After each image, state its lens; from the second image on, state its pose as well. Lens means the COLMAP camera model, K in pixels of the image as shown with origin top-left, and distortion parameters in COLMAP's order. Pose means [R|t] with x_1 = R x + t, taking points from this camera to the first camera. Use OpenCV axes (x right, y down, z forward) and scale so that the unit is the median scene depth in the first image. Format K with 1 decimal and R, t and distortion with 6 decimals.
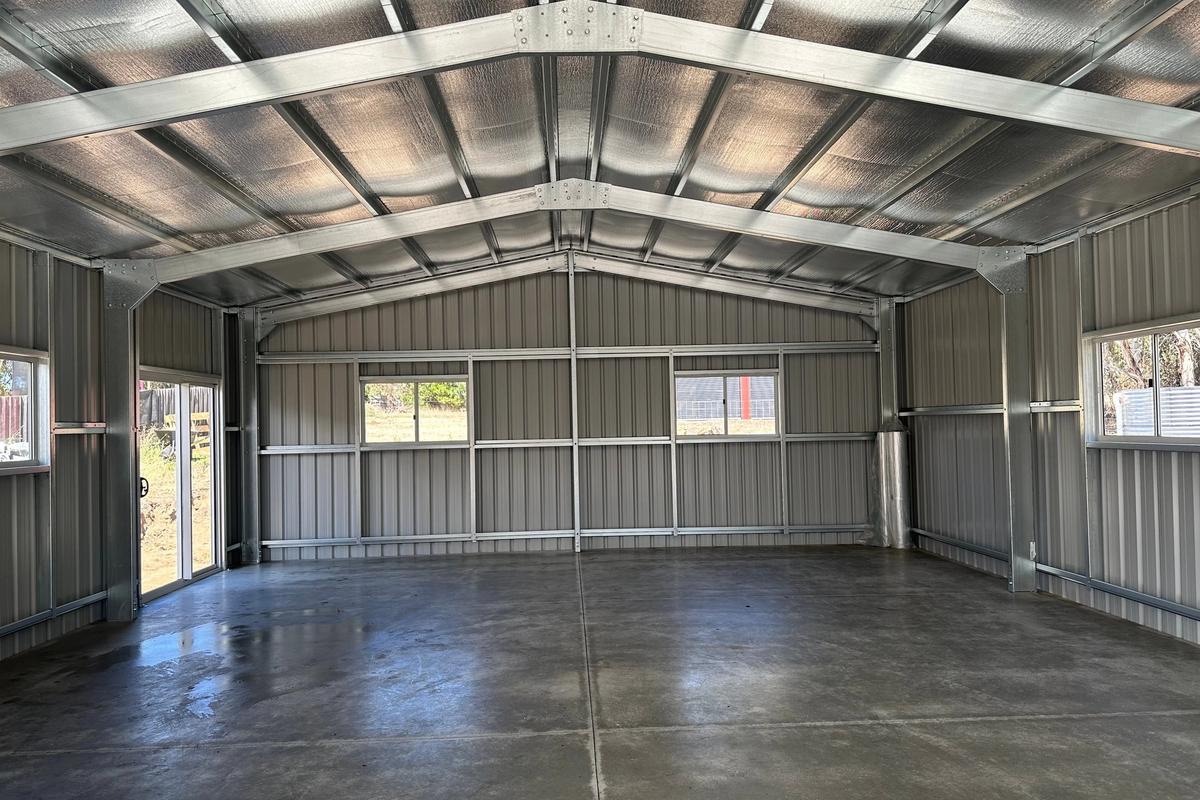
lens RADIAL K [[903.8, 0, 603.3], [0, 903.8, 422.5], [0, 0, 1]] dist [0.114056, -0.165428]
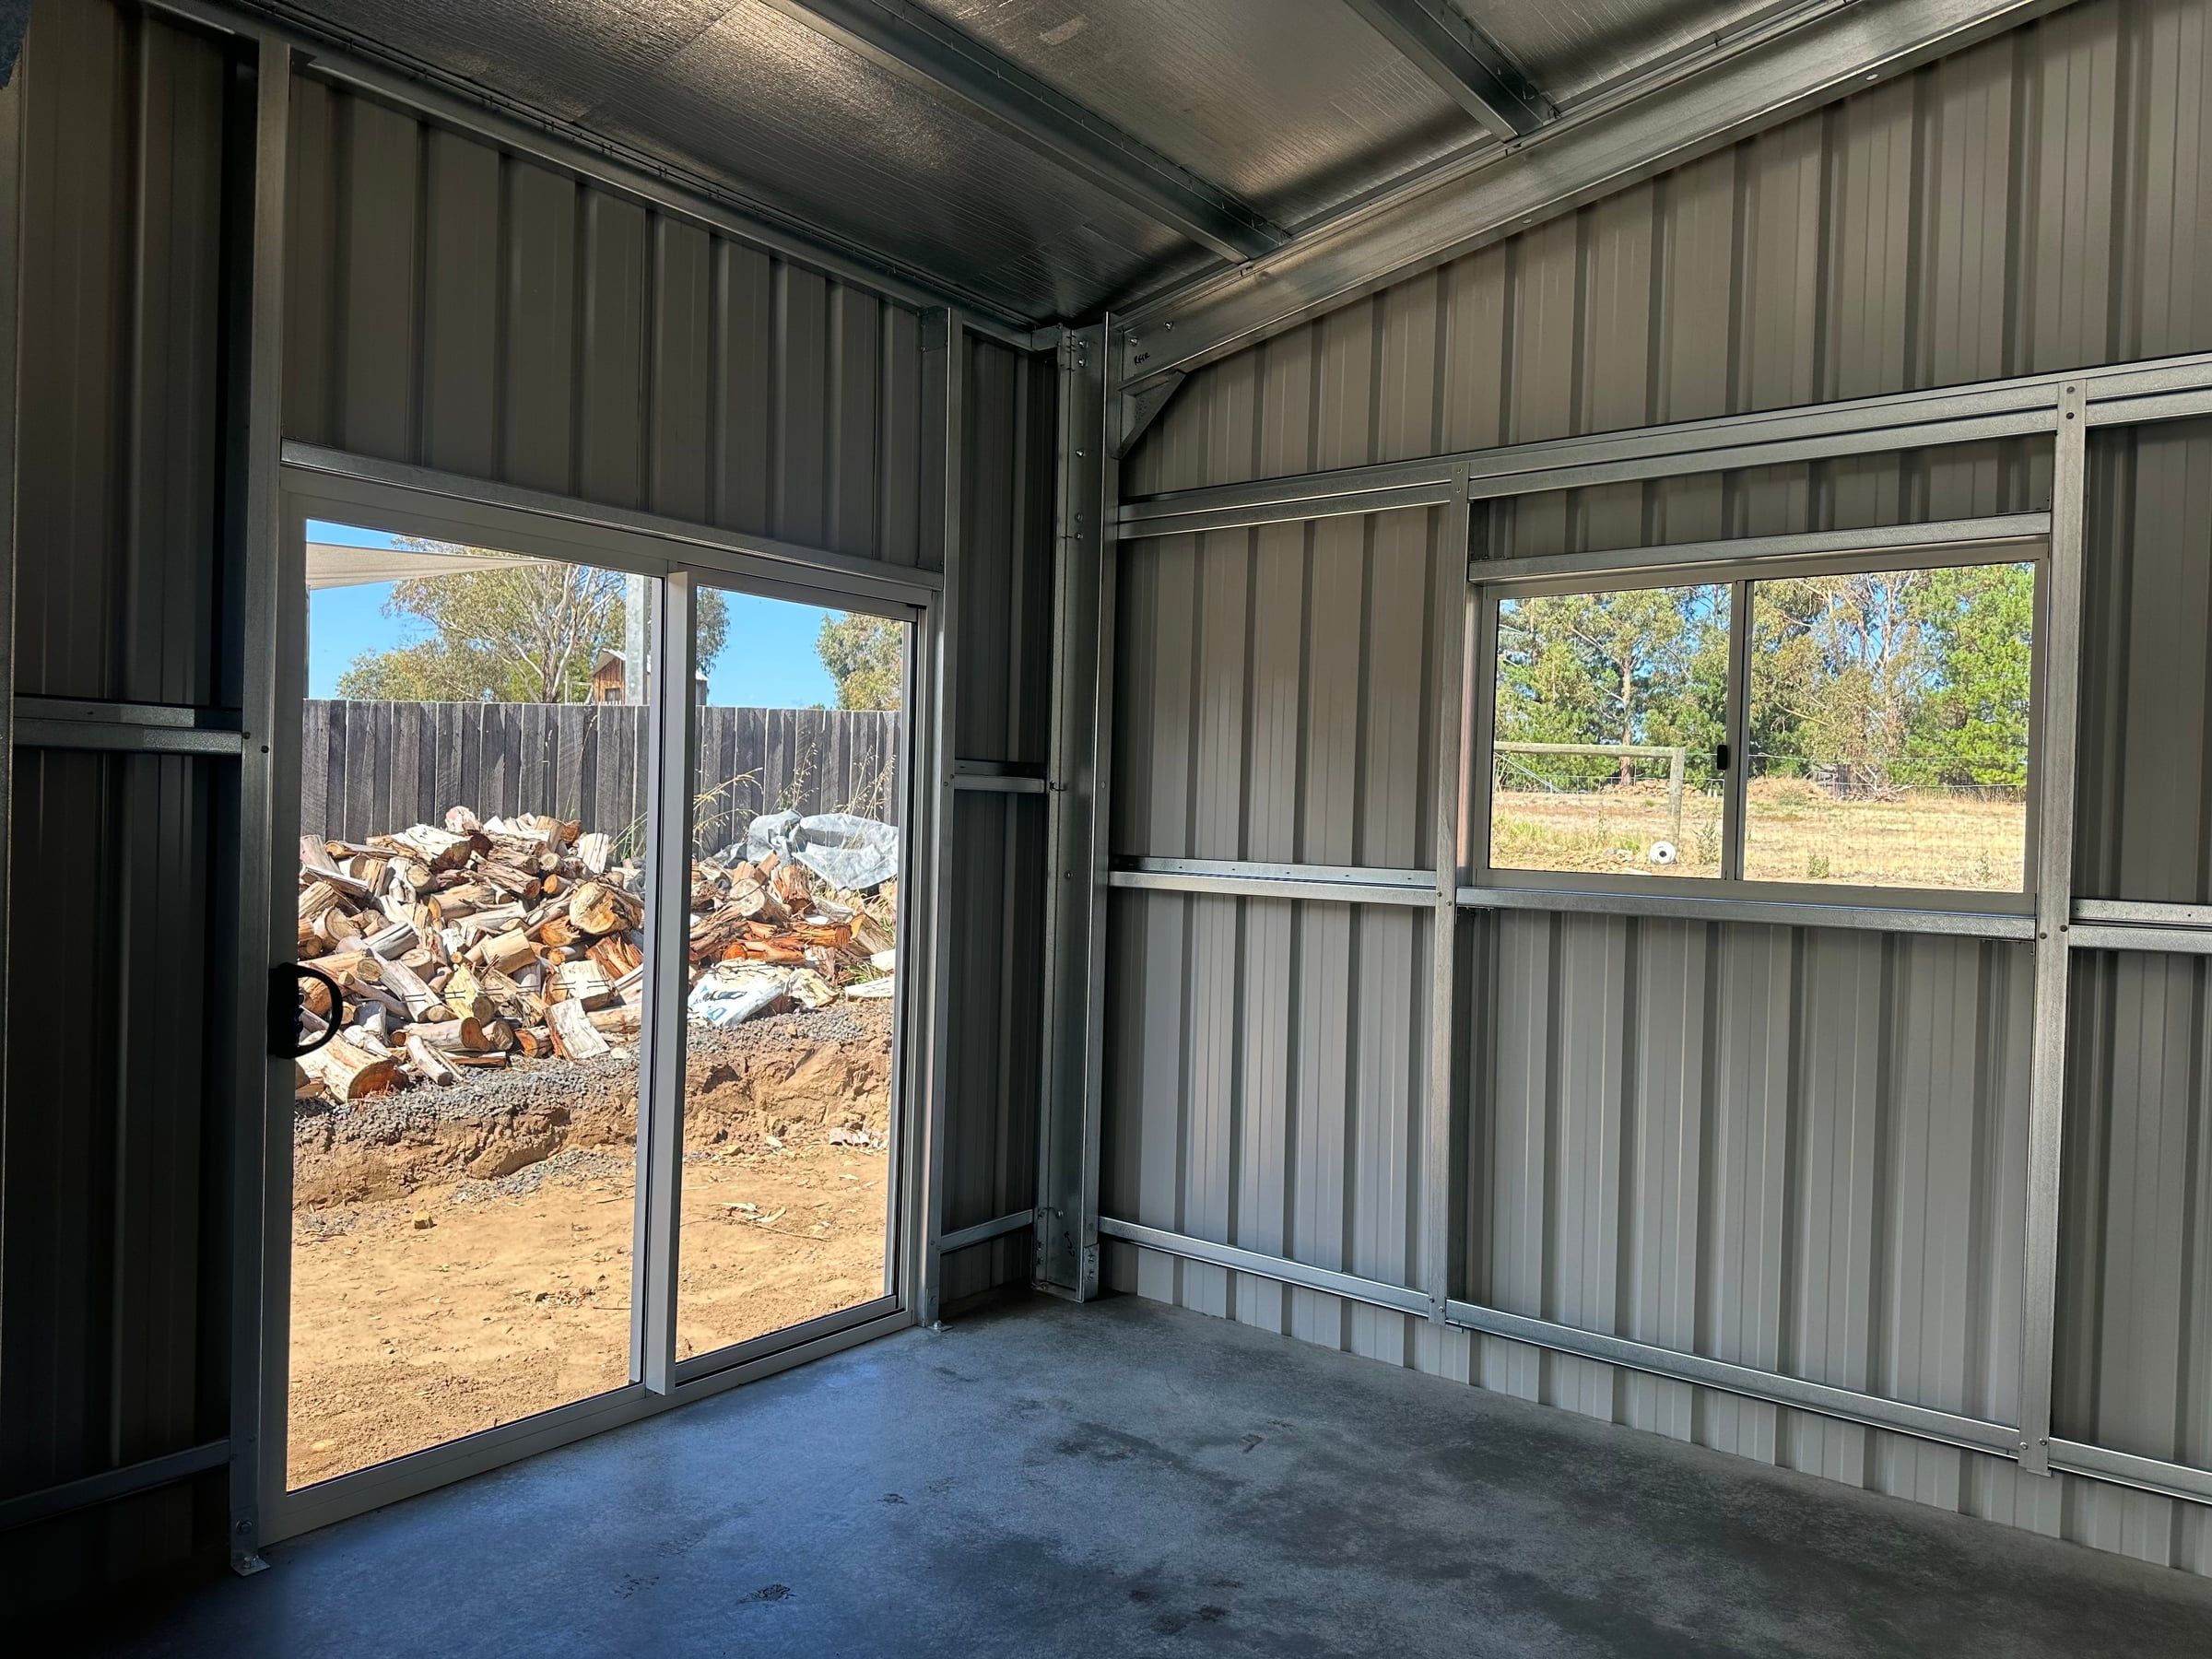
lens RADIAL K [[1572.0, 0, 1106.0], [0, 1572.0, 829.5], [0, 0, 1]] dist [0.061133, -0.080647]
pose [[0.772671, 0.048231, -0.632971, -0.099489], [-0.043304, 0.998791, 0.023245, 0.008545], [0.633327, 0.009449, 0.773826, 0.692166]]
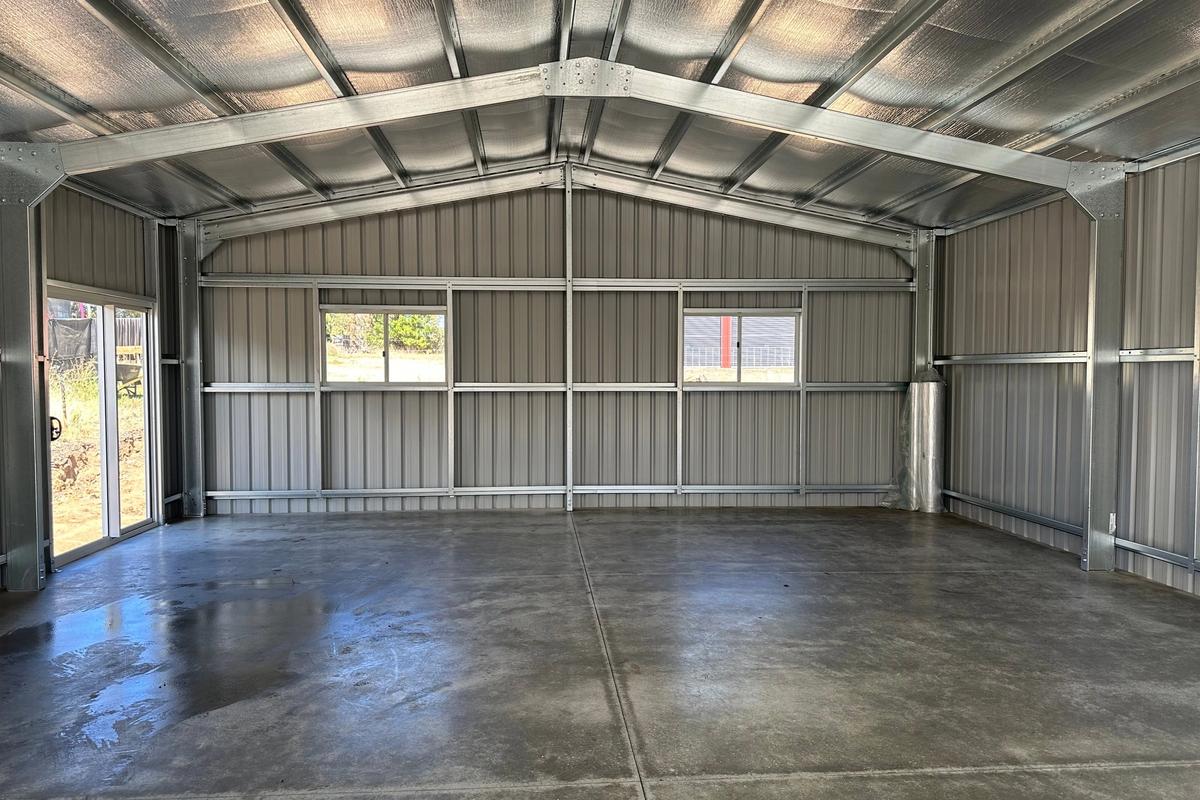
lens RADIAL K [[903.8, 0, 603.3], [0, 903.8, 422.5], [0, 0, 1]] dist [0.114056, -0.165428]
pose [[0.999038, 0.020122, 0.038964, -0.032582], [-0.022374, 0.998051, 0.058254, 0.004642], [-0.037716, -0.059070, 0.997541, 0.125901]]
